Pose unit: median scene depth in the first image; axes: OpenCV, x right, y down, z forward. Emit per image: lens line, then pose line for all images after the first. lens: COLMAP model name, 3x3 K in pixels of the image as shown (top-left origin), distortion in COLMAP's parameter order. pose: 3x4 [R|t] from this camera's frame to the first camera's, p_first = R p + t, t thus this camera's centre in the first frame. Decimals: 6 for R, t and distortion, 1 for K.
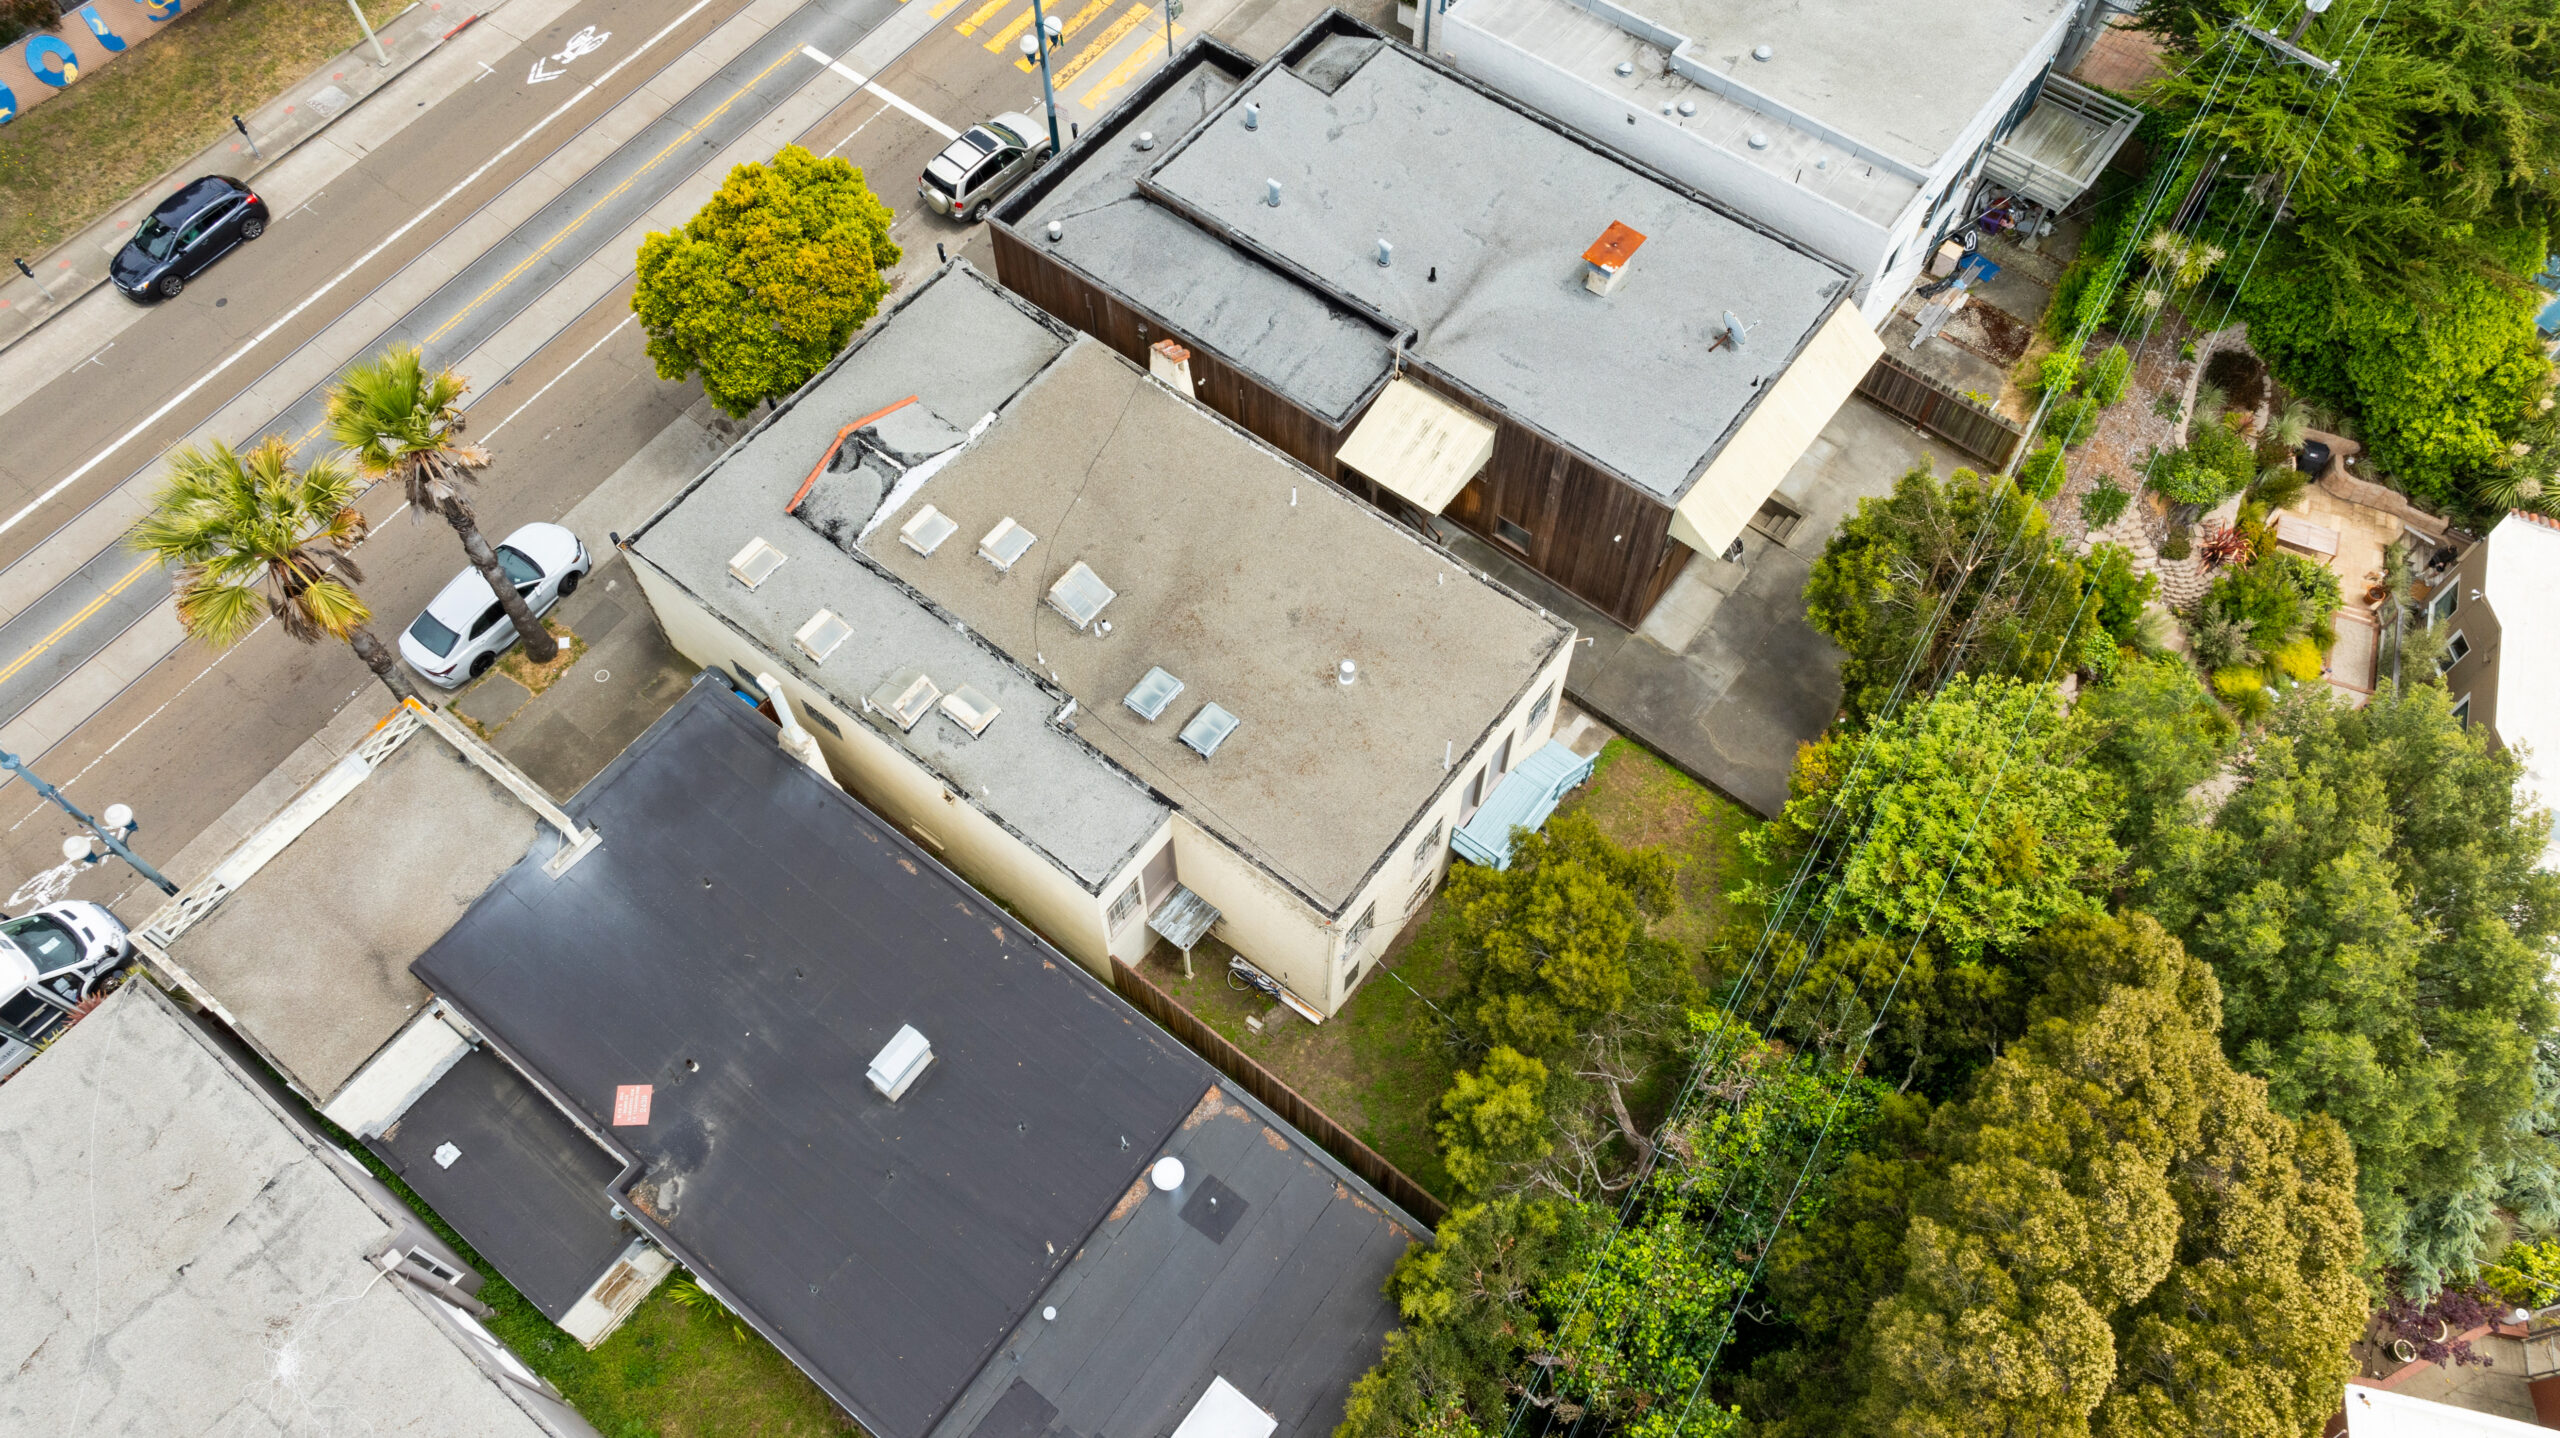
lens RADIAL K [[1791.6, 0, 1268.6], [0, 1791.6, 716.7], [0, 0, 1]] dist [-0.030114, -0.003582]
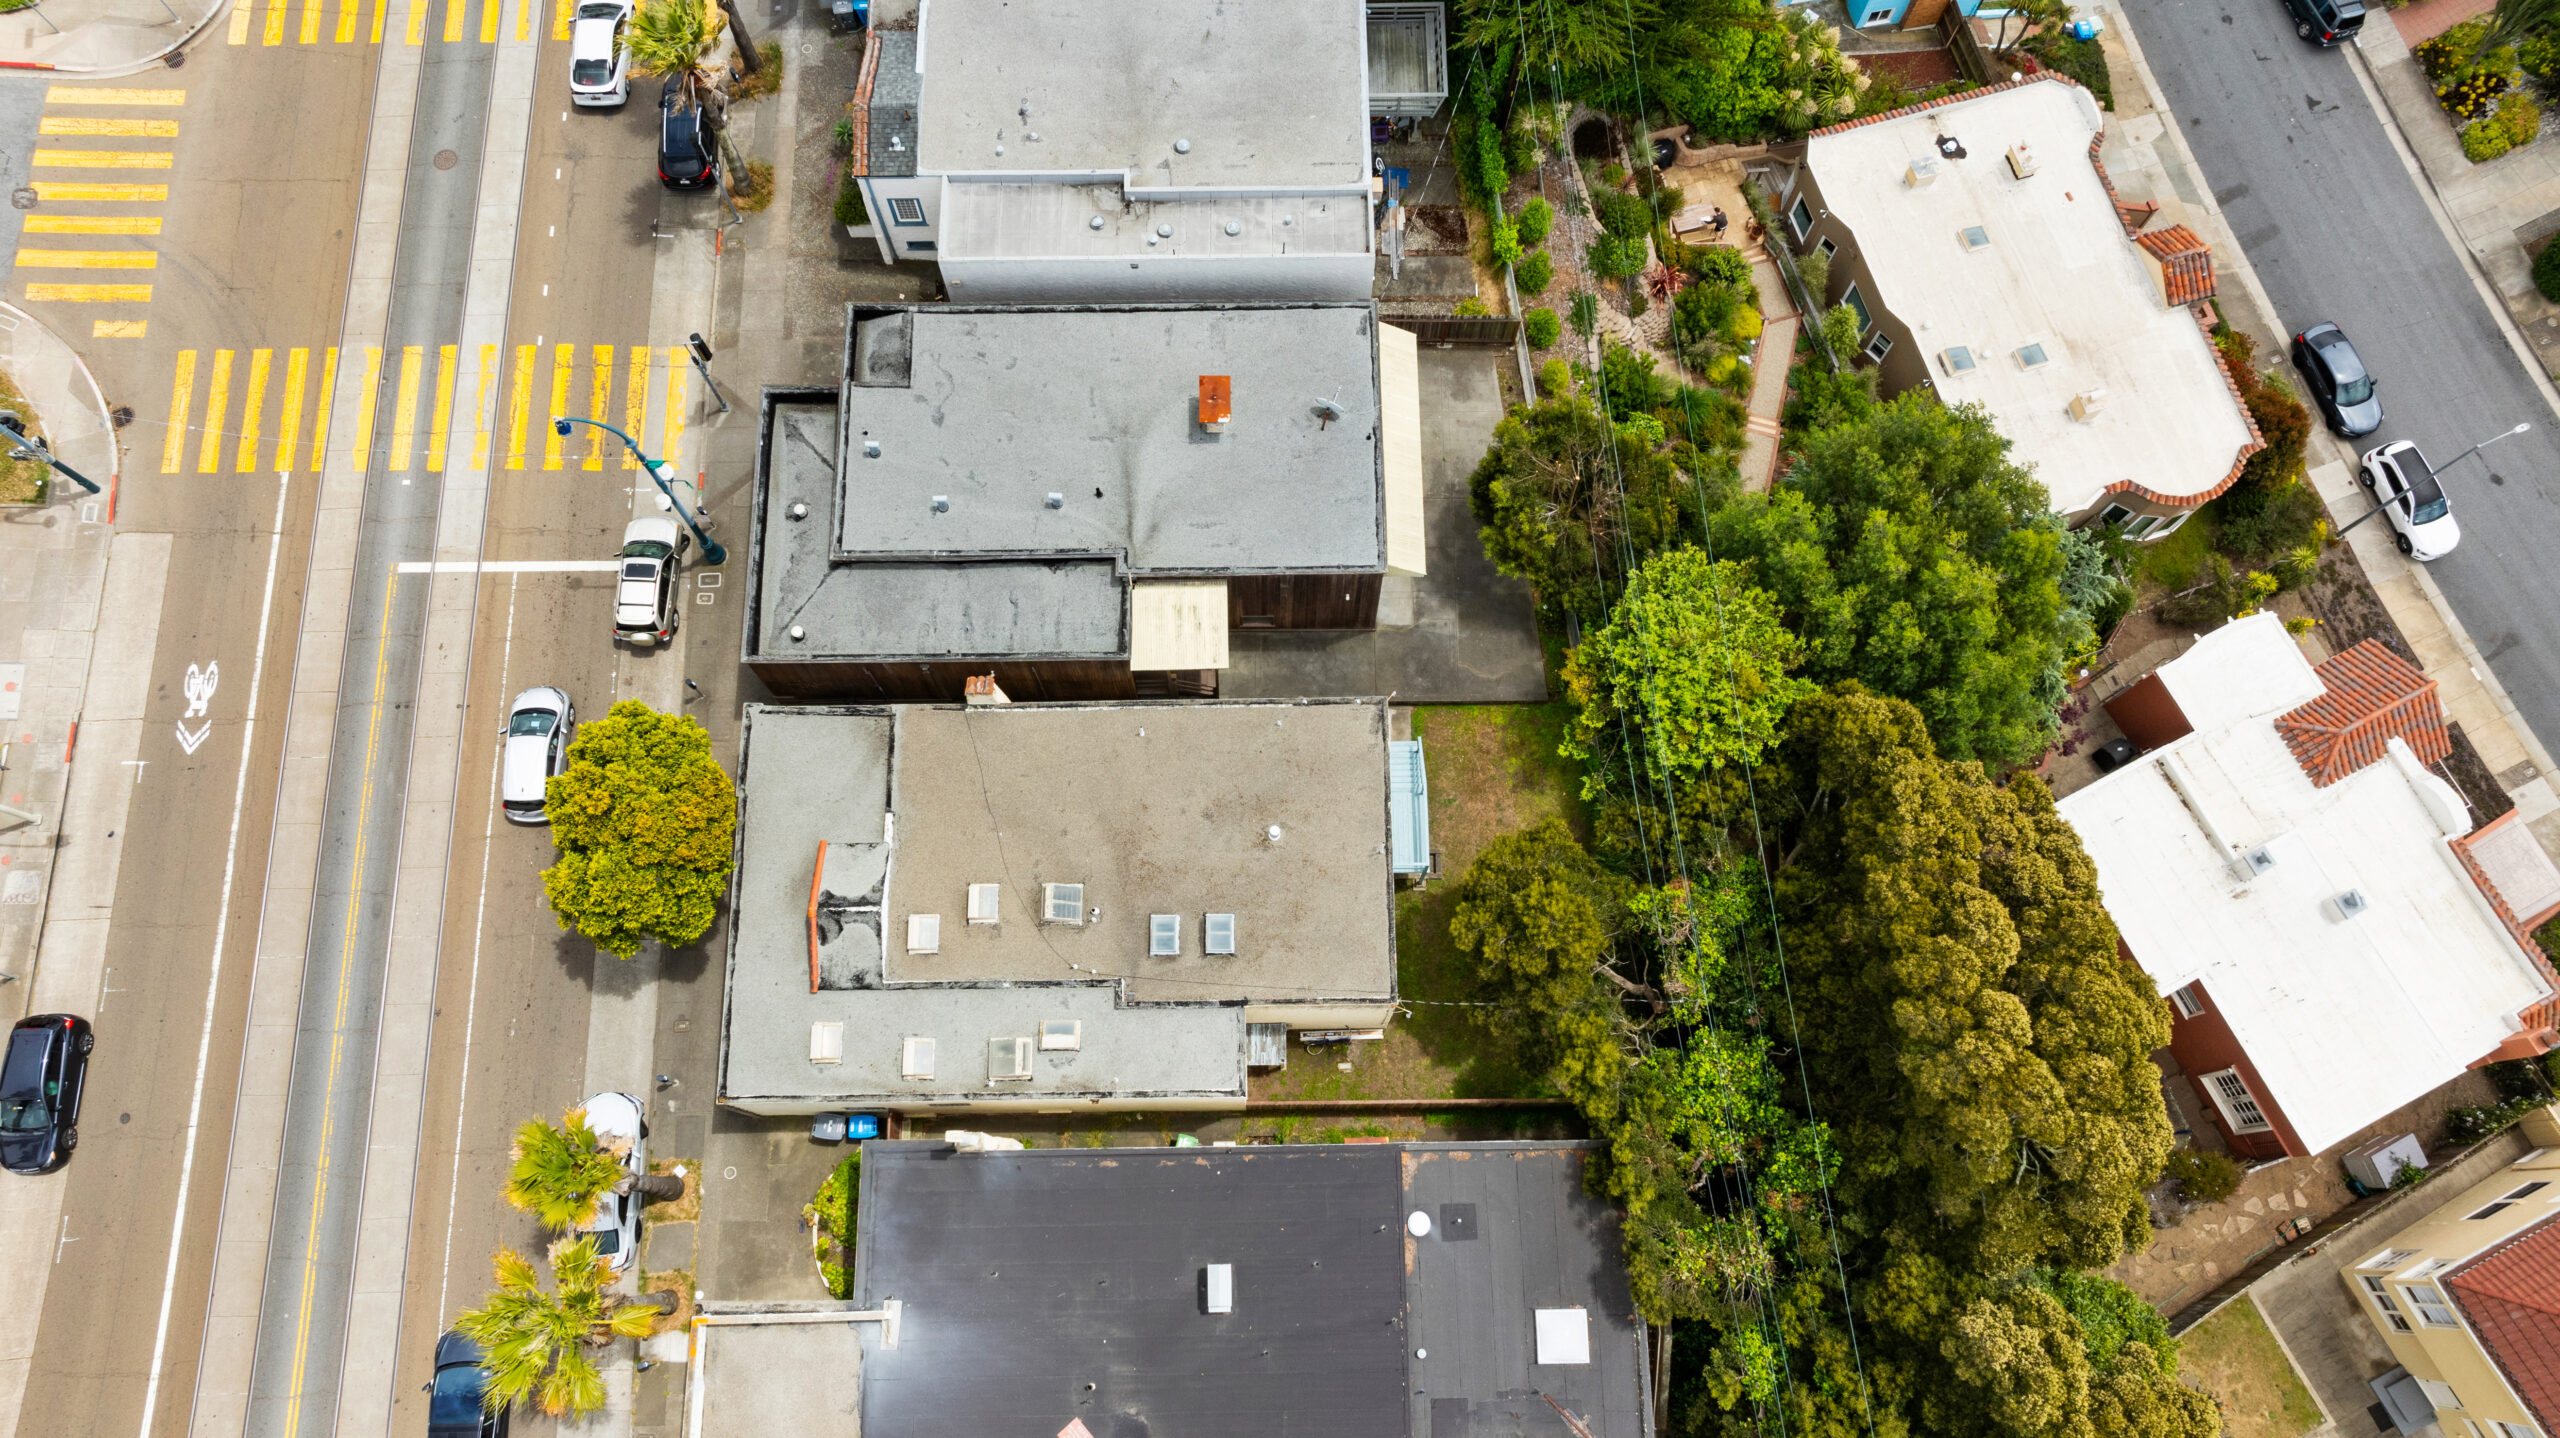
lens RADIAL K [[1791.6, 0, 1268.6], [0, 1791.6, 716.7], [0, 0, 1]] dist [-0.030114, -0.003582]
pose [[0.781835, -0.593918, 0.189726, -0.139213], [0.534975, 0.795314, 0.285091, -0.414071], [-0.320212, -0.121395, 0.939536, -0.194075]]
